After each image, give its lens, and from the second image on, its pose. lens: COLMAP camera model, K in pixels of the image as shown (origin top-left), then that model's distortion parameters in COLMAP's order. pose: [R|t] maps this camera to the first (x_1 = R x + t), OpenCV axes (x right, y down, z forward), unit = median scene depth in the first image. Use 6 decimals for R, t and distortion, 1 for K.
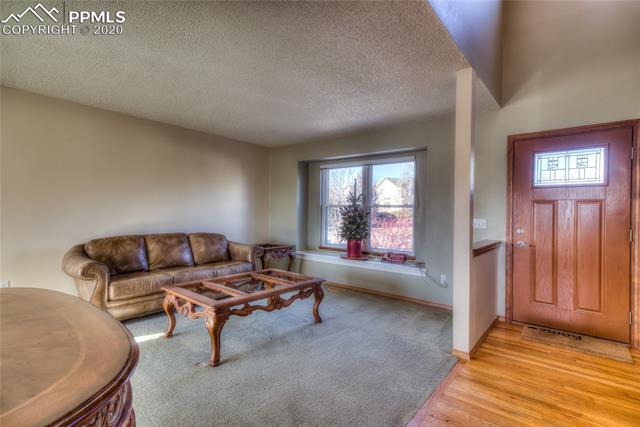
lens RADIAL K [[310.8, 0, 320.1], [0, 310.8, 214.7], [0, 0, 1]] dist [0.021963, 0.000530]
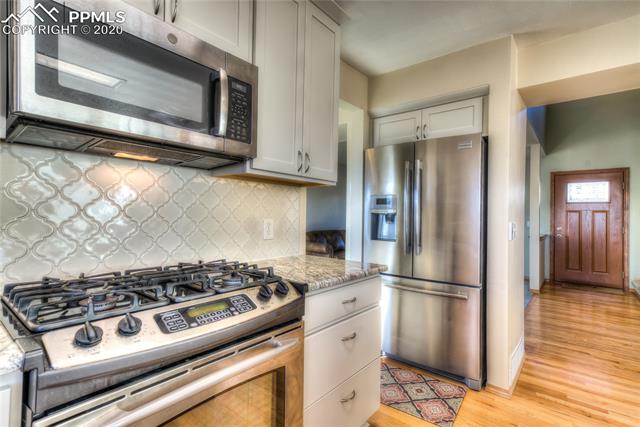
lens RADIAL K [[310.8, 0, 319.4], [0, 310.8, 214.6], [0, 0, 1]] dist [0.021963, 0.000530]
pose [[0.999998, 0.001807, -0.000994, -0.721106], [-0.001814, 0.999974, -0.007013, -0.008367], [0.000981, 0.007015, 0.999975, -0.776186]]
